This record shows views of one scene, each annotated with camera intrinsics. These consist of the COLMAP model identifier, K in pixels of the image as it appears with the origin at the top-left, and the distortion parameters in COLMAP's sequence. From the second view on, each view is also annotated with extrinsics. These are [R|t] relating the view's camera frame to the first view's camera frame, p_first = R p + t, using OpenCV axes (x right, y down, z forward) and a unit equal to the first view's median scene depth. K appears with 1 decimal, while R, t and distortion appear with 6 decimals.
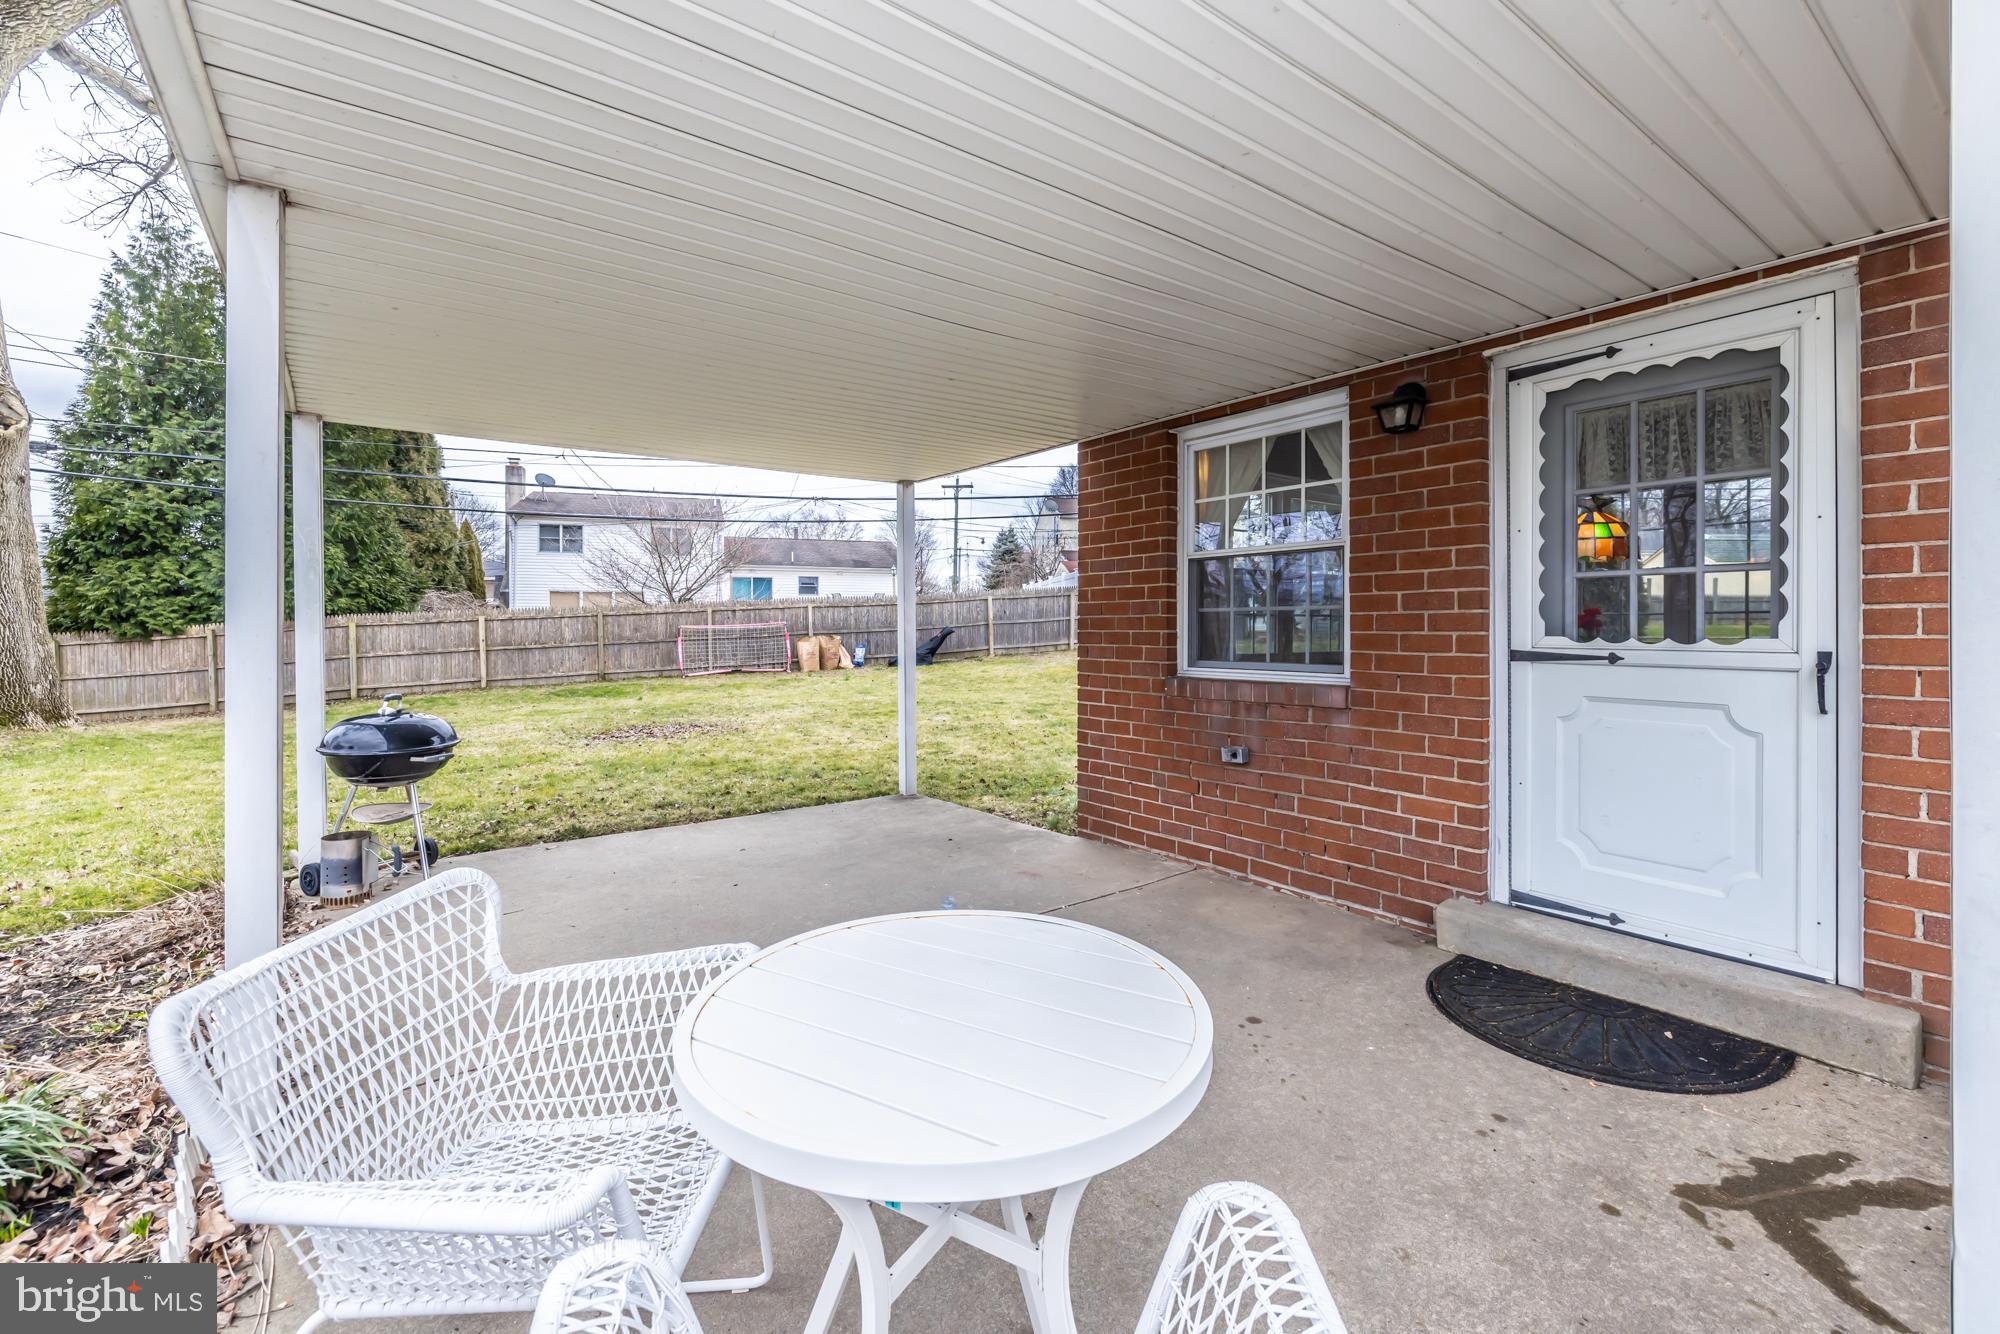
lens RADIAL K [[851.8, 0, 1001.0], [0, 851.8, 629.7], [0, 0, 1]] dist [-0.000203, 0.000301]
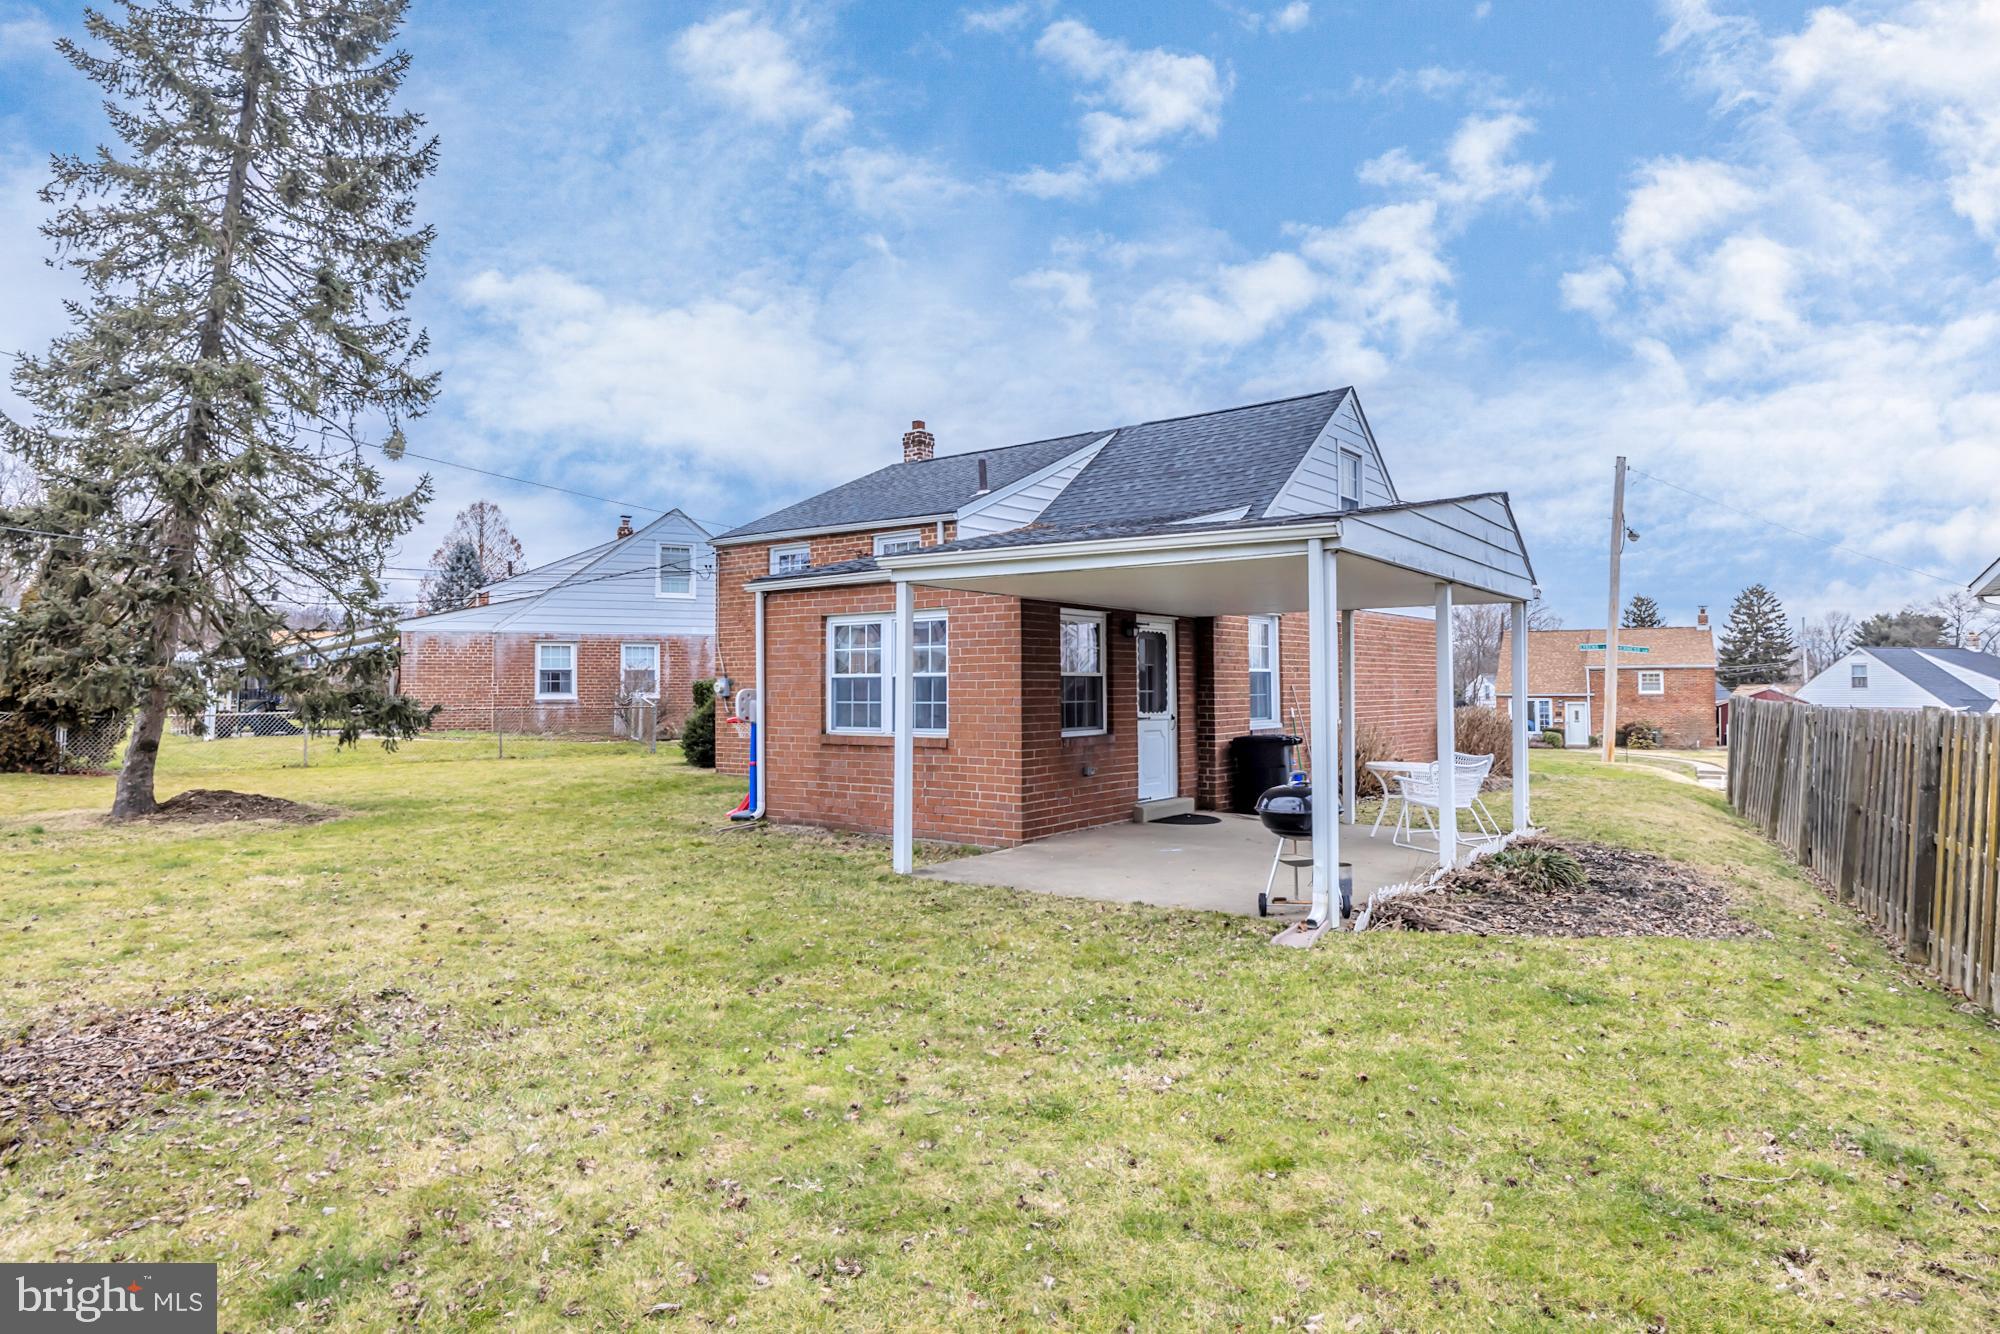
lens RADIAL K [[1074.6, 0, 1000.0], [0, 1074.6, 667.0], [0, 0, 1]] dist [0.002641, -0.000197]
pose [[-0.272483, 0.020016, 0.961952, -2.331362], [0.003055, 0.999797, -0.019938, -0.062042], [-0.962156, -0.002494, -0.272488, 2.015607]]
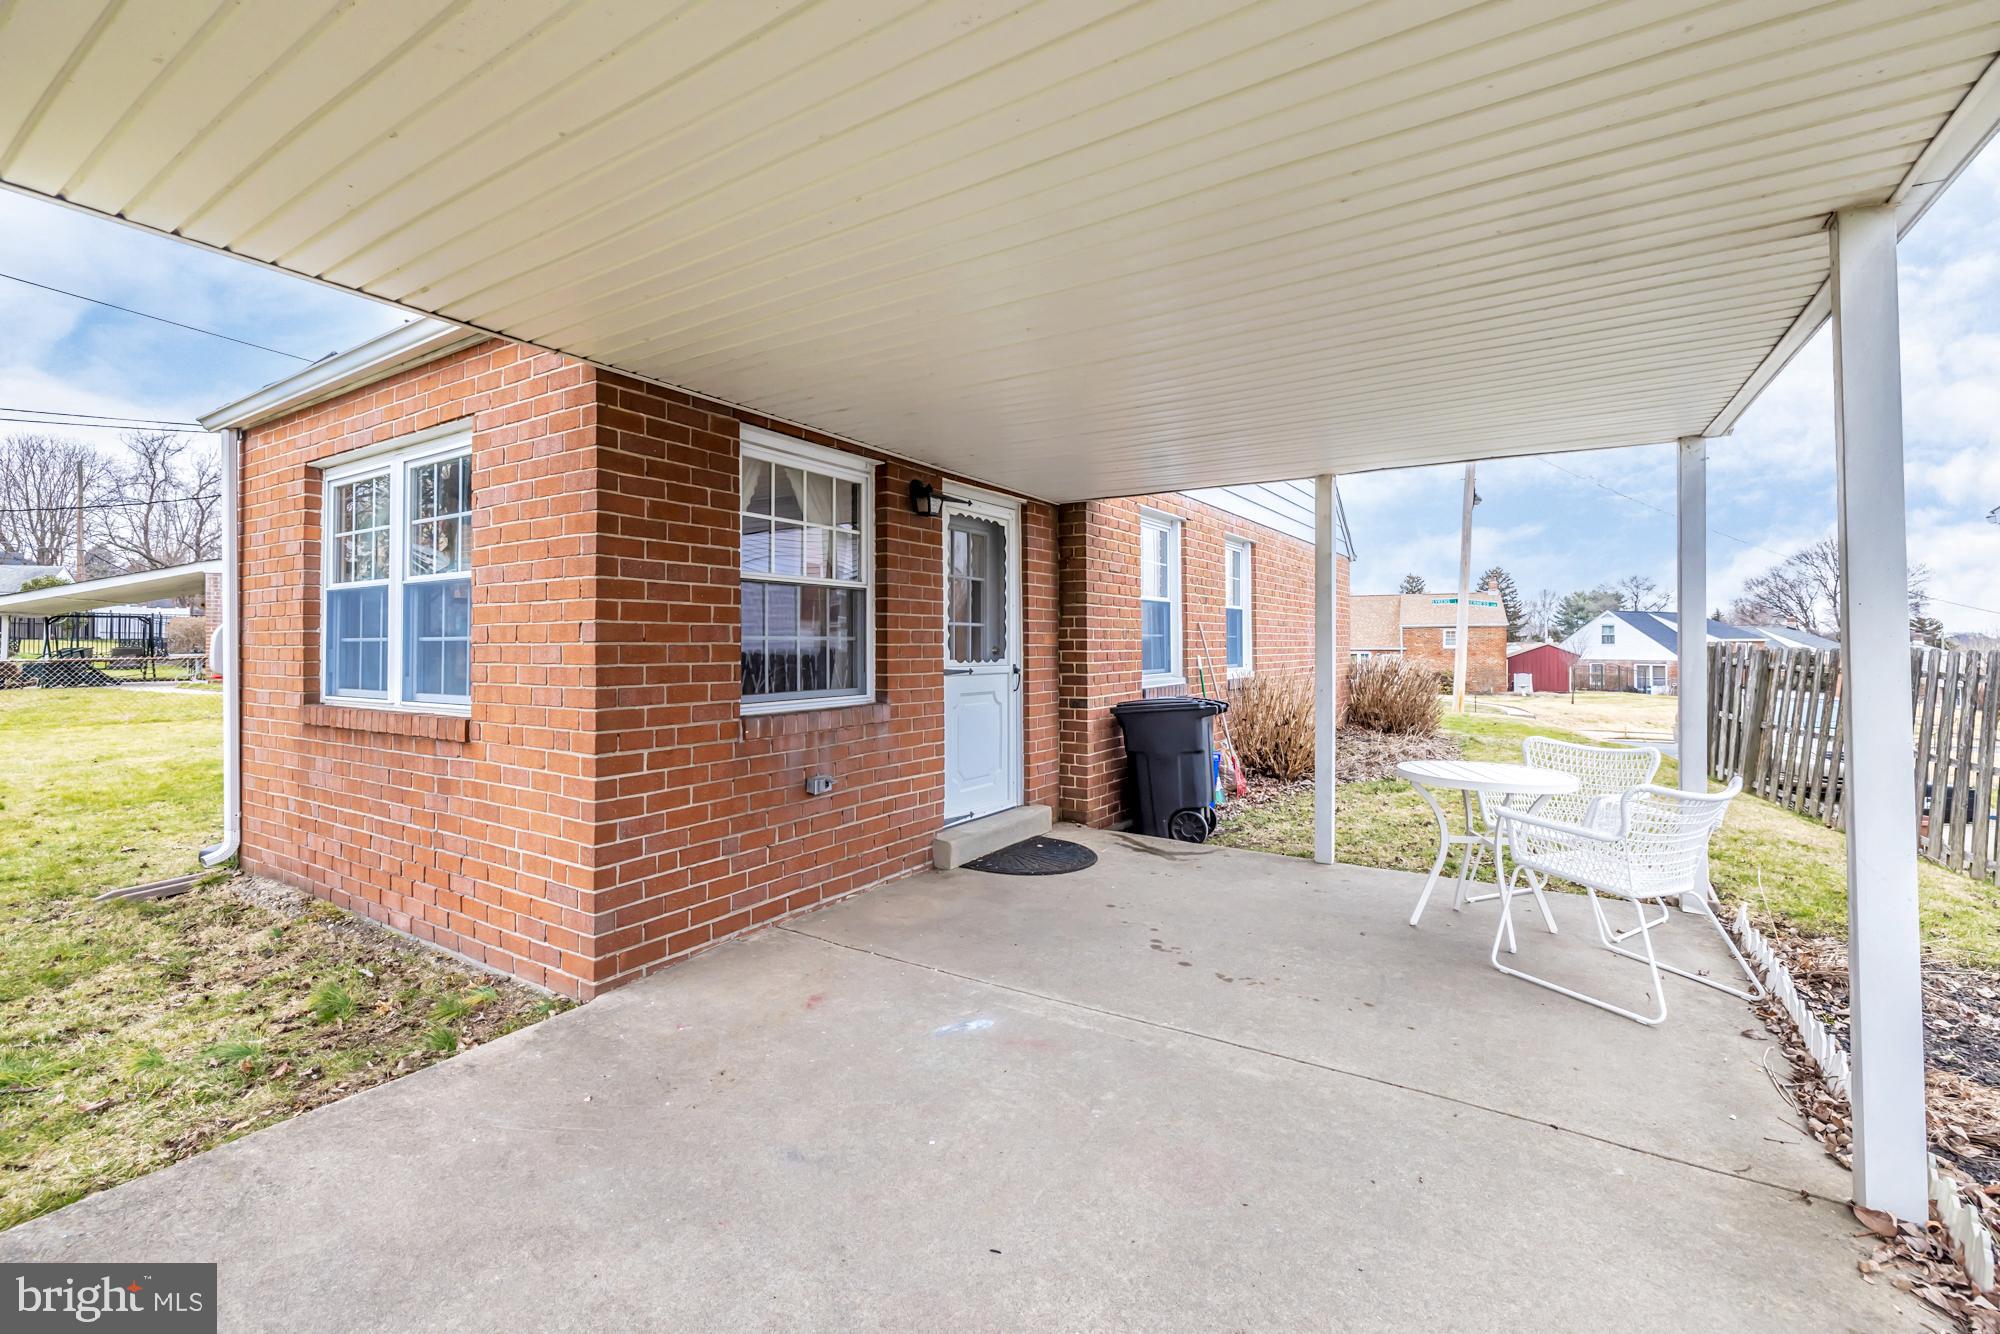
lens RADIAL K [[851.8, 0, 1001.0], [0, 851.8, 629.7], [0, 0, 1]] dist [-0.000203, 0.000301]
pose [[-0.356360, 0.016462, 0.934204, -0.761518], [0.000606, 0.999849, -0.017388, -0.018070], [-0.934348, -0.005630, -0.356316, 1.198604]]
